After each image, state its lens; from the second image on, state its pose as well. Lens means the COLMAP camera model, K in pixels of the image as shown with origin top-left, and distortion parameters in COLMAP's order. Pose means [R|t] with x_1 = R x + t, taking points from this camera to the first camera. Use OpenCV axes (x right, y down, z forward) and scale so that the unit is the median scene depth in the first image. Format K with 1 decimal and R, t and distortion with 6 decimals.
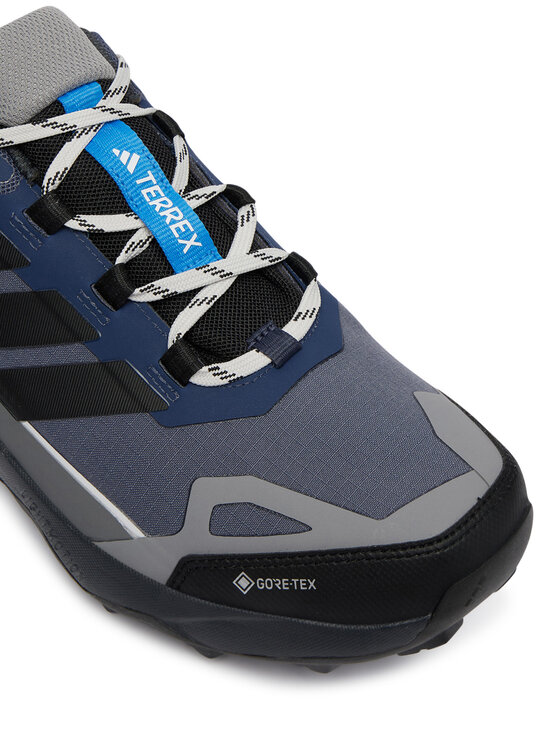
lens RADIAL K [[940.2, 0, 280.0], [0, 940.2, 373.0], [0, 0, 1]] dist [-0.116277, -0.006387]
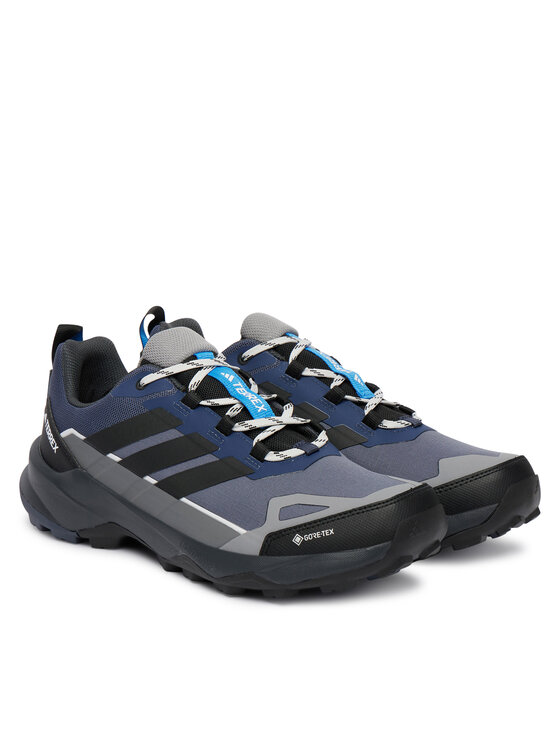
lens RADIAL K [[1319.0, 0, 280.0], [0, 1319.0, 373.0], [0, 0, 1]] dist [0.001256, -0.001742]
pose [[0.991270, -0.119298, -0.056142, 0.116762], [0.067737, 0.826109, -0.559424, 1.428038], [0.113118, 0.550737, 0.826978, -1.431998]]
